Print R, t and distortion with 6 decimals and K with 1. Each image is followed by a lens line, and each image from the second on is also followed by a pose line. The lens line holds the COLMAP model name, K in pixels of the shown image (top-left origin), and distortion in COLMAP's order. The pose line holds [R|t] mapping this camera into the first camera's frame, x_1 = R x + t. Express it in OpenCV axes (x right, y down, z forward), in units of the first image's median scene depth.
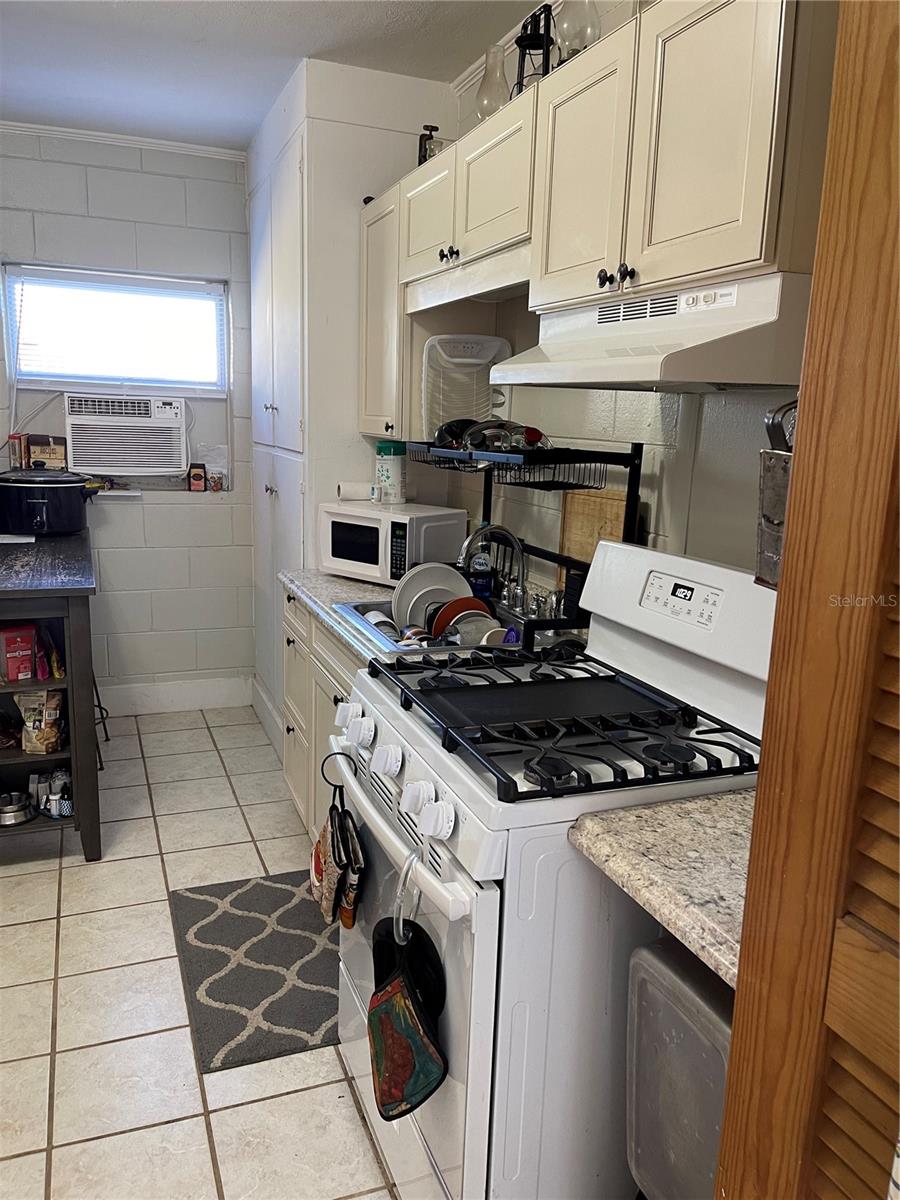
lens RADIAL K [[911.9, 0, 448.6], [0, 911.9, 606.4], [0, 0, 1]] dist [0.043597, -0.046550]
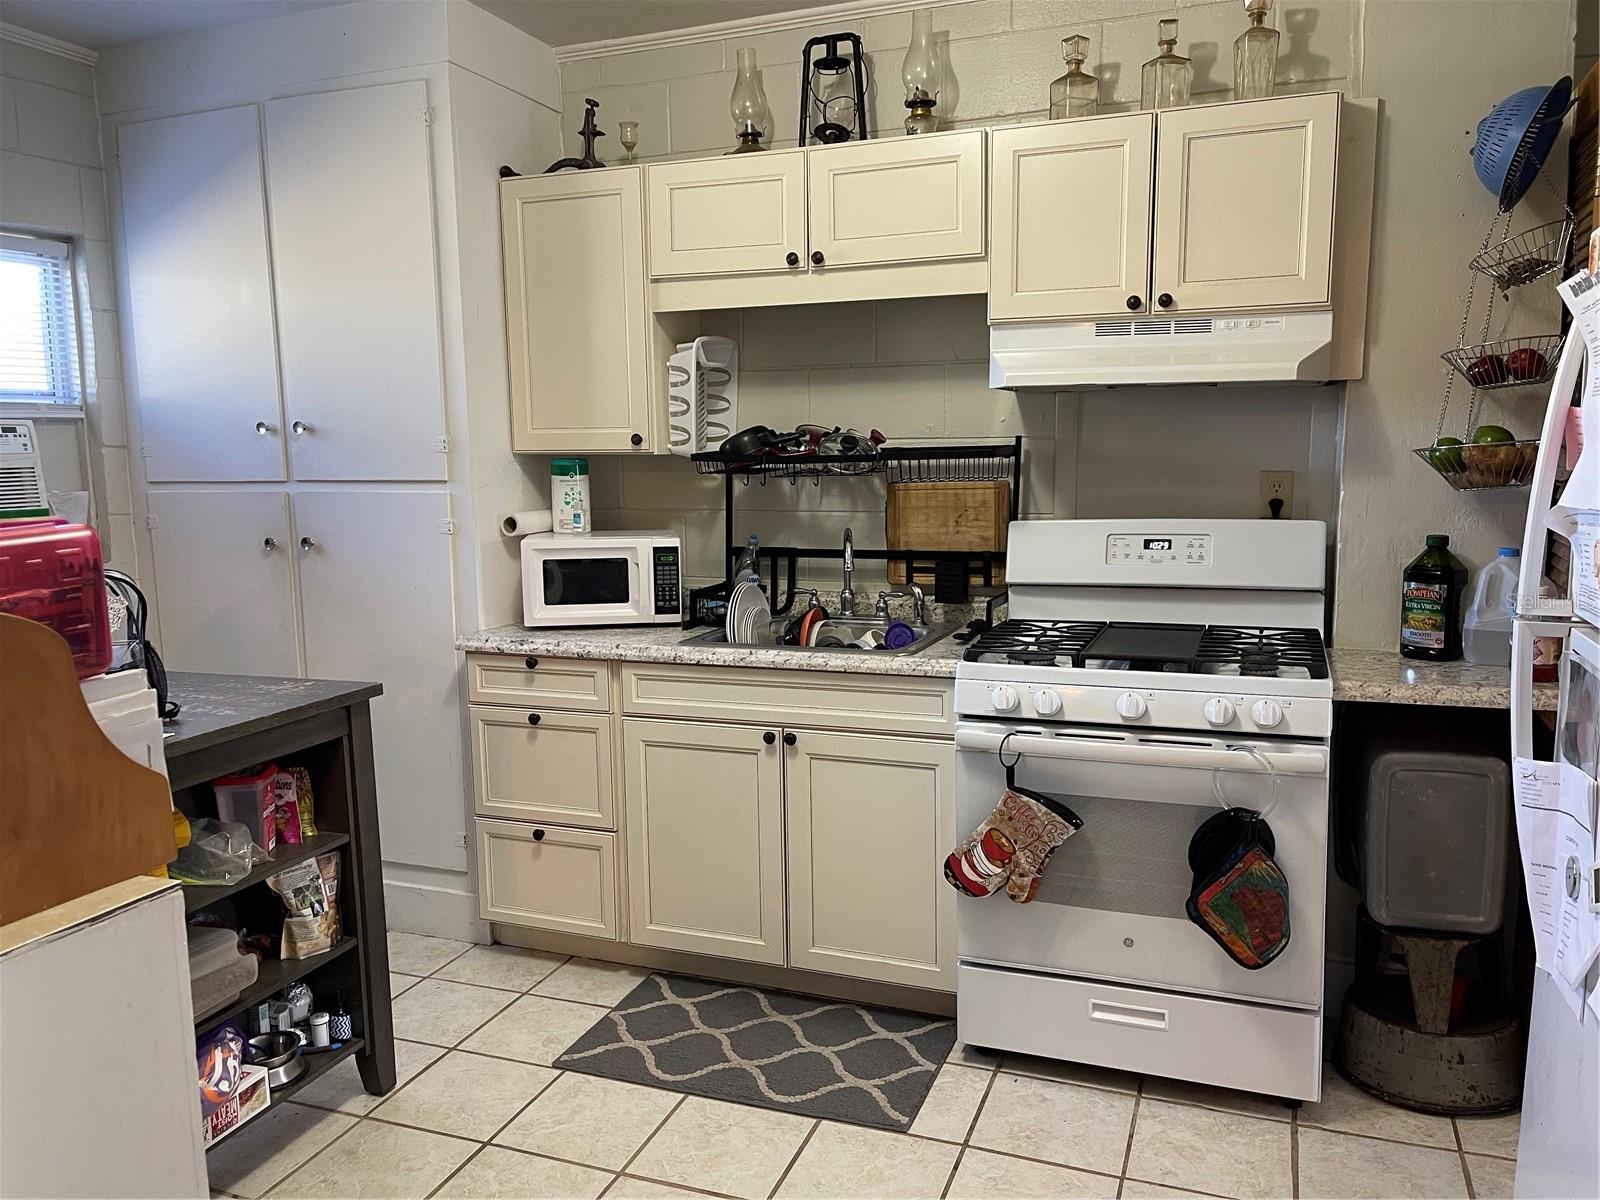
lens RADIAL K [[1215.9, 0, 789.1], [0, 1215.9, 604.1], [0, 0, 1]] dist [0.043597, -0.046550]
pose [[0.672610, -0.141744, 0.726295, -0.860889], [0.187813, 0.982045, 0.017726, -0.039109], [-0.715767, 0.124485, 0.687154, 0.134645]]
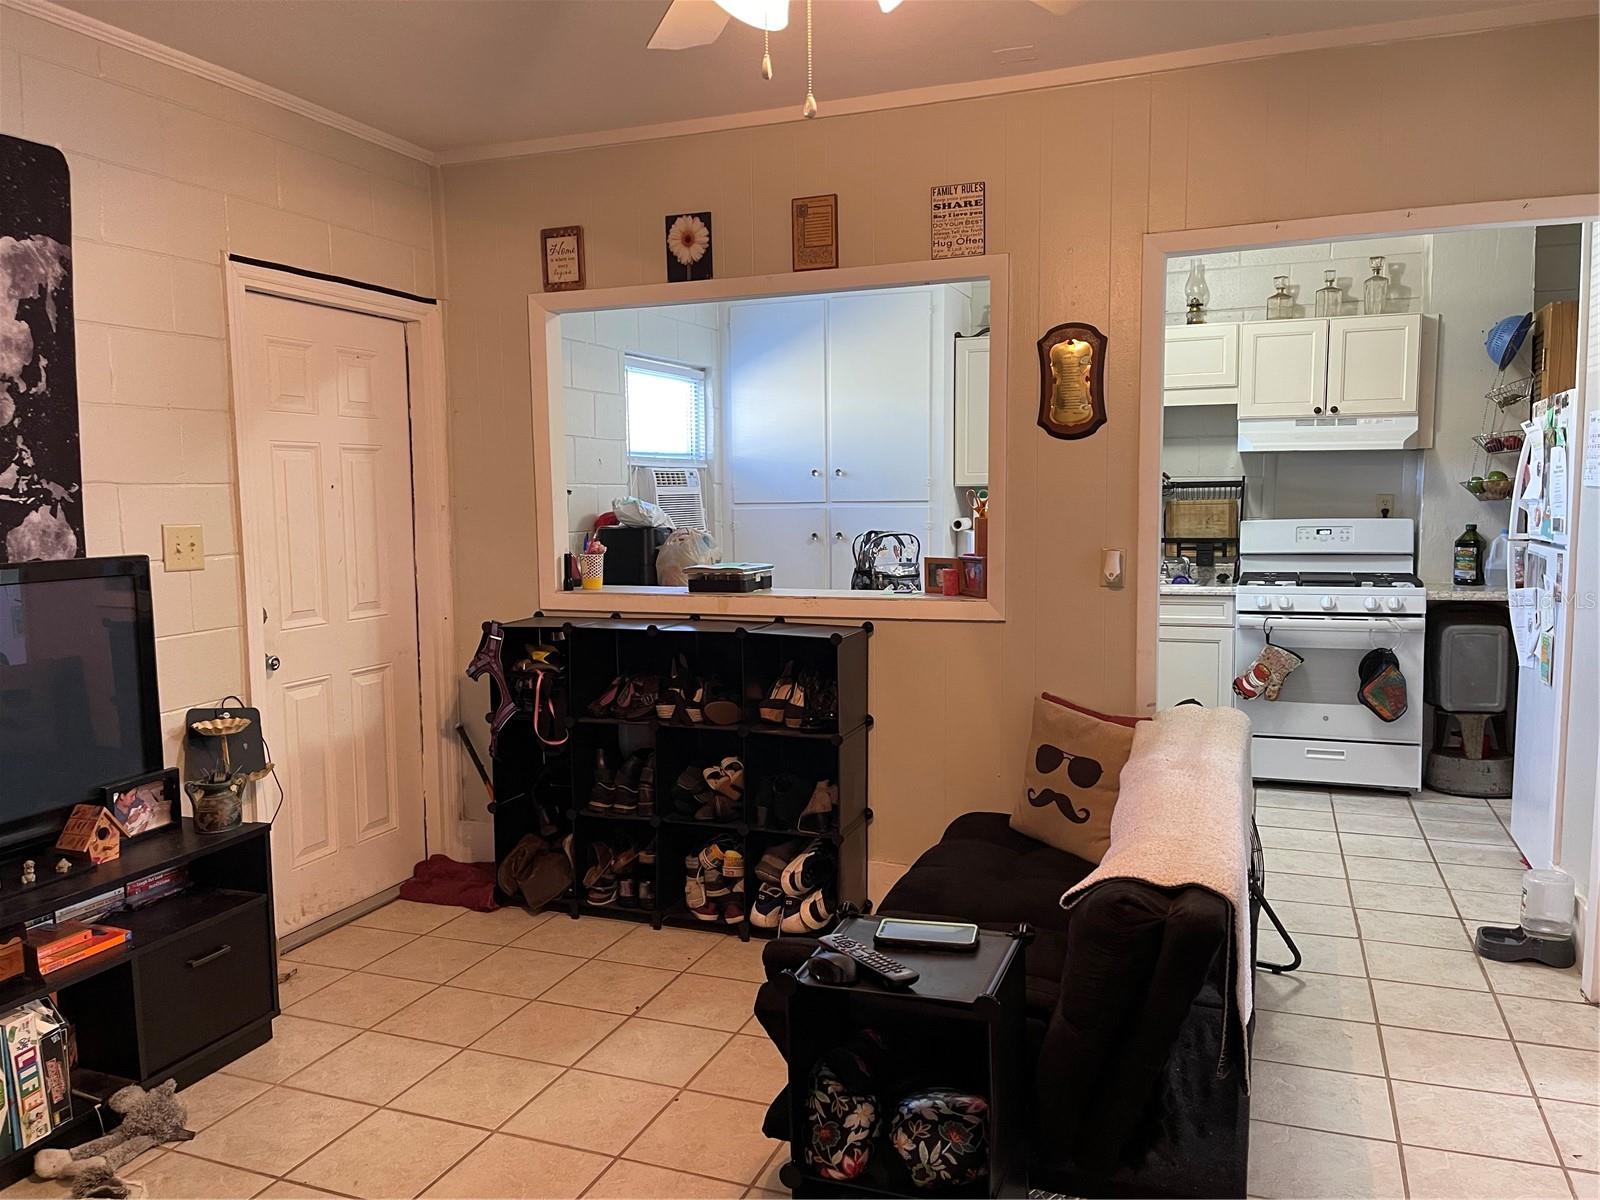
lens RADIAL K [[1215.9, 0, 775.7], [0, 1215.9, 604.2], [0, 0, 1]] dist [0.043597, -0.046550]
pose [[0.678828, -0.114521, 0.725312, -2.042465], [0.185810, 0.982406, -0.018787, -0.023912], [-0.710400, 0.147524, 0.688164, -0.124933]]
